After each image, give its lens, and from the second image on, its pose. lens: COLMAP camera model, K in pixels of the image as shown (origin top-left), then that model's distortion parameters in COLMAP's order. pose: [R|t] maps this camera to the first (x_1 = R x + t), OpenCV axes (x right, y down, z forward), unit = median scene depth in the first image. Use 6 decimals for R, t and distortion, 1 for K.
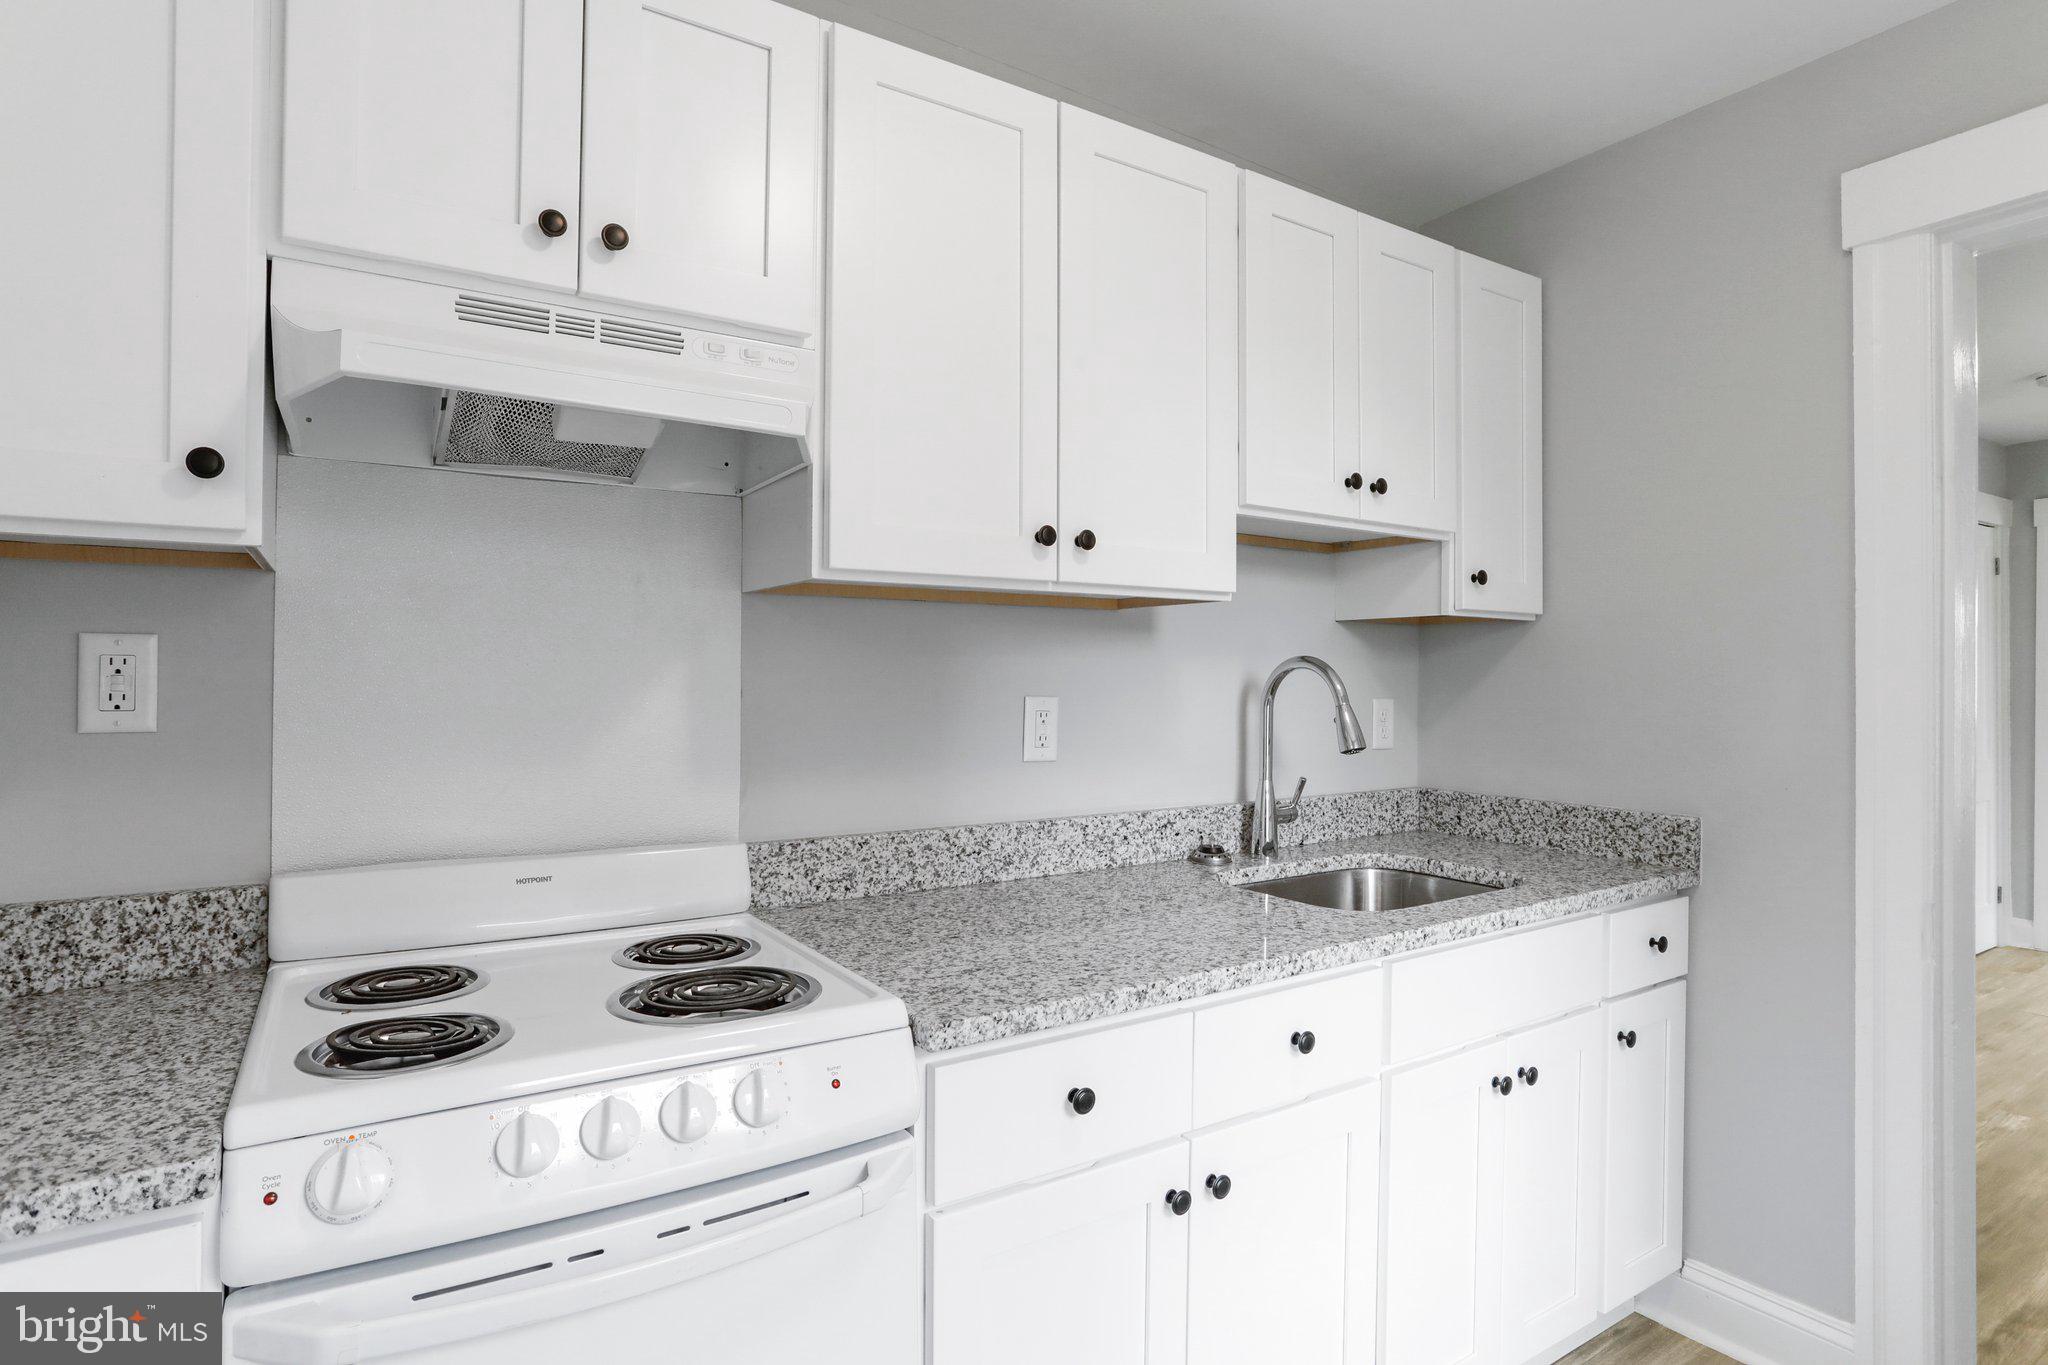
lens RADIAL K [[1030.2, 0, 1024.0], [0, 1030.2, 682.5], [0, 0, 1]] dist [-0.036704, 0.000115]
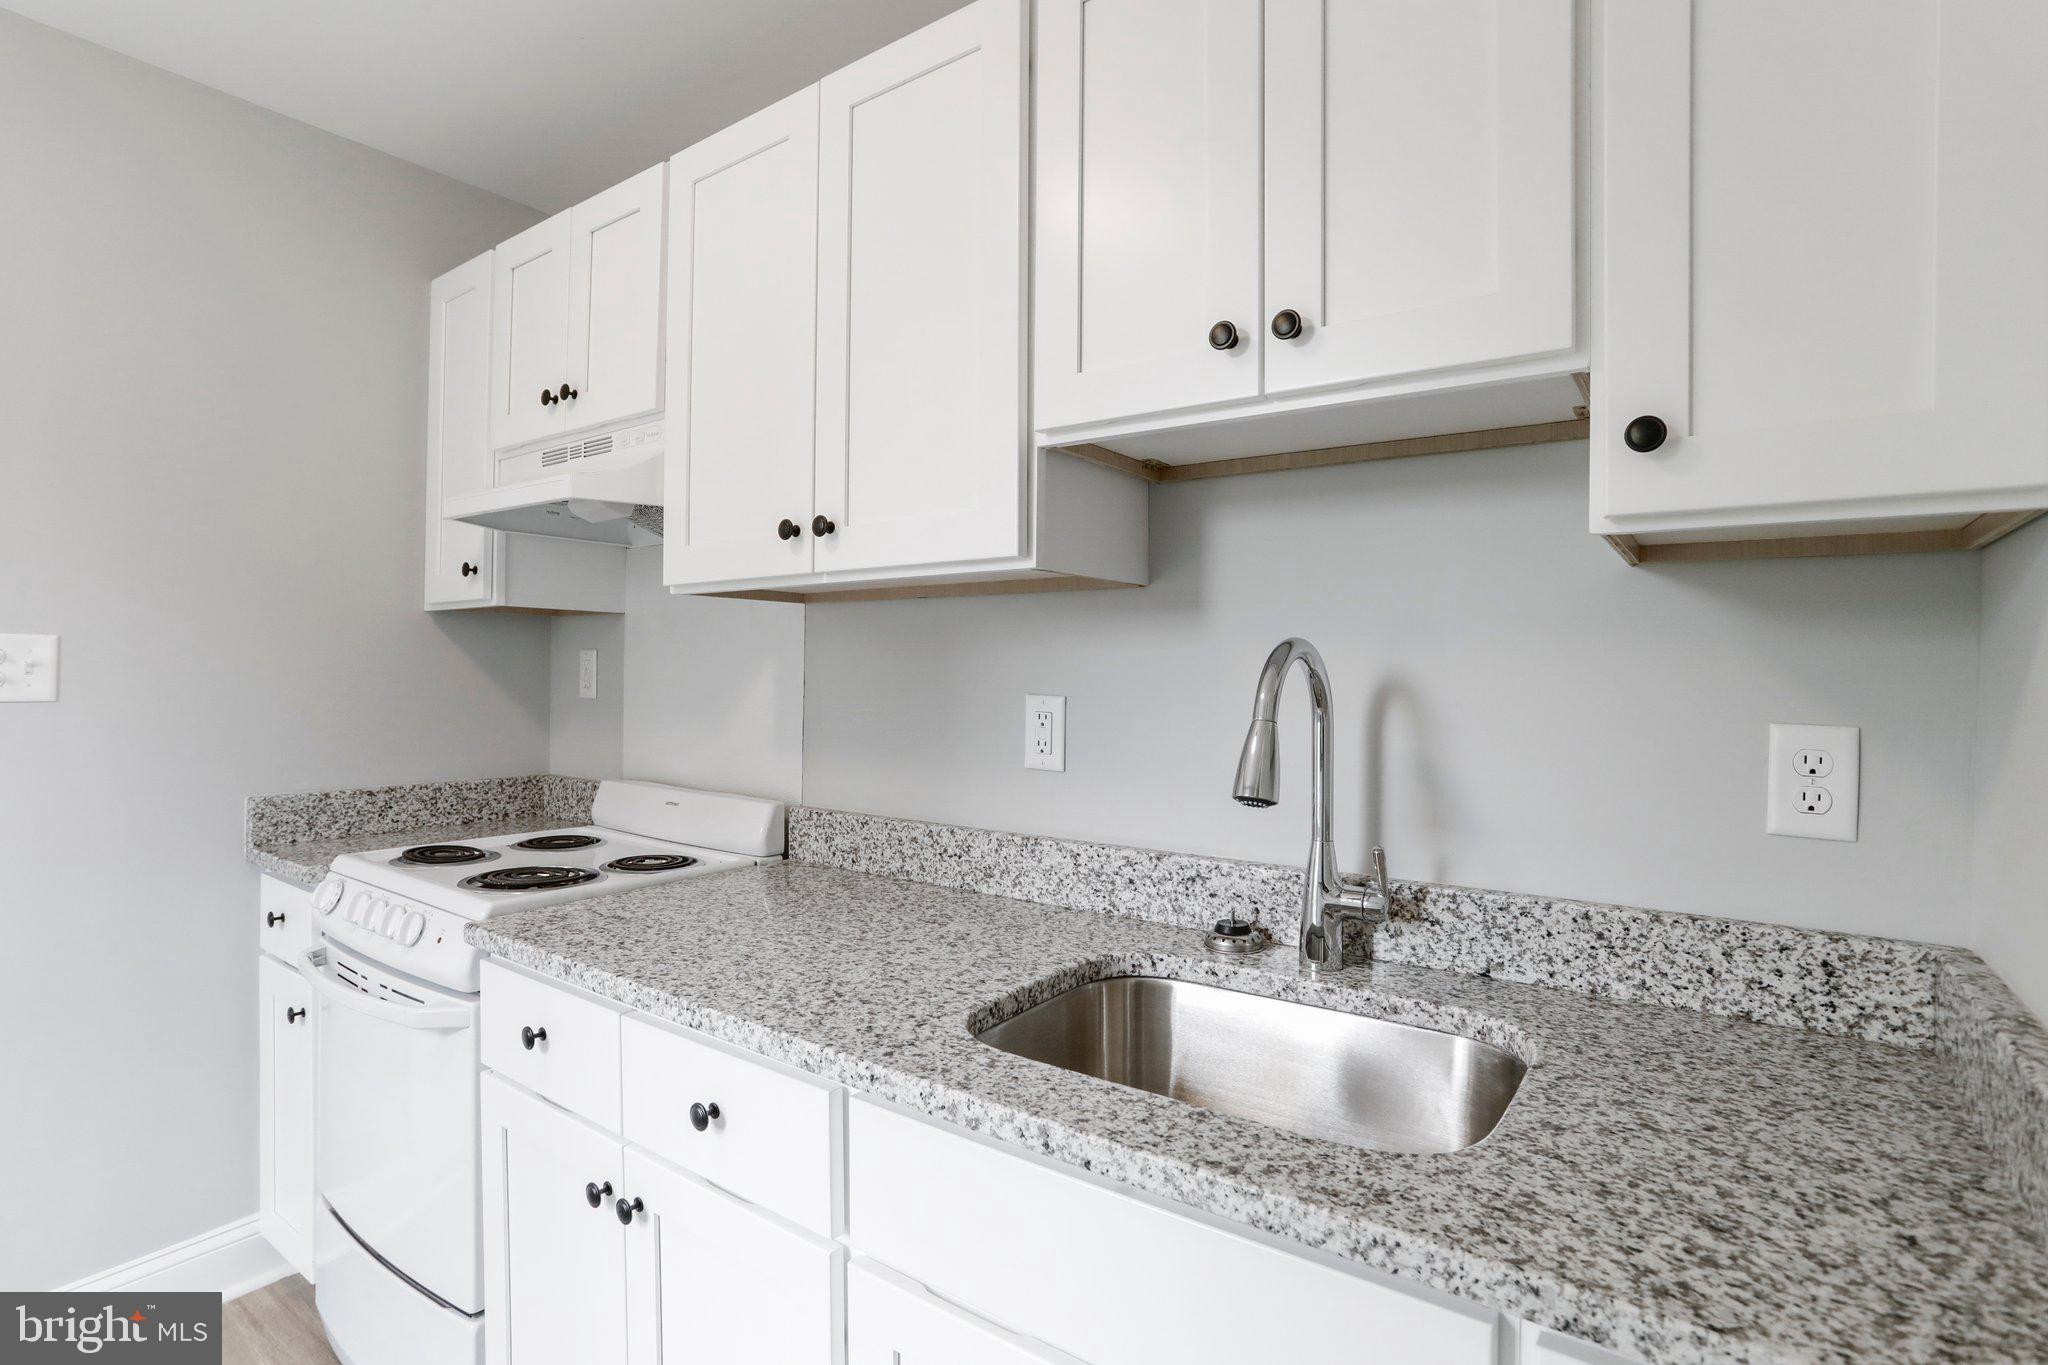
lens RADIAL K [[987.9, 0, 1016.8], [0, 987.9, 672.5], [0, 0, 1]] dist [-0.046789, 0.023514]
pose [[0.363287, -0.001491, -0.931676, 0.819621], [-0.005542, 0.999978, -0.003762, -0.001909], [0.931661, 0.006530, 0.363271, 0.709488]]
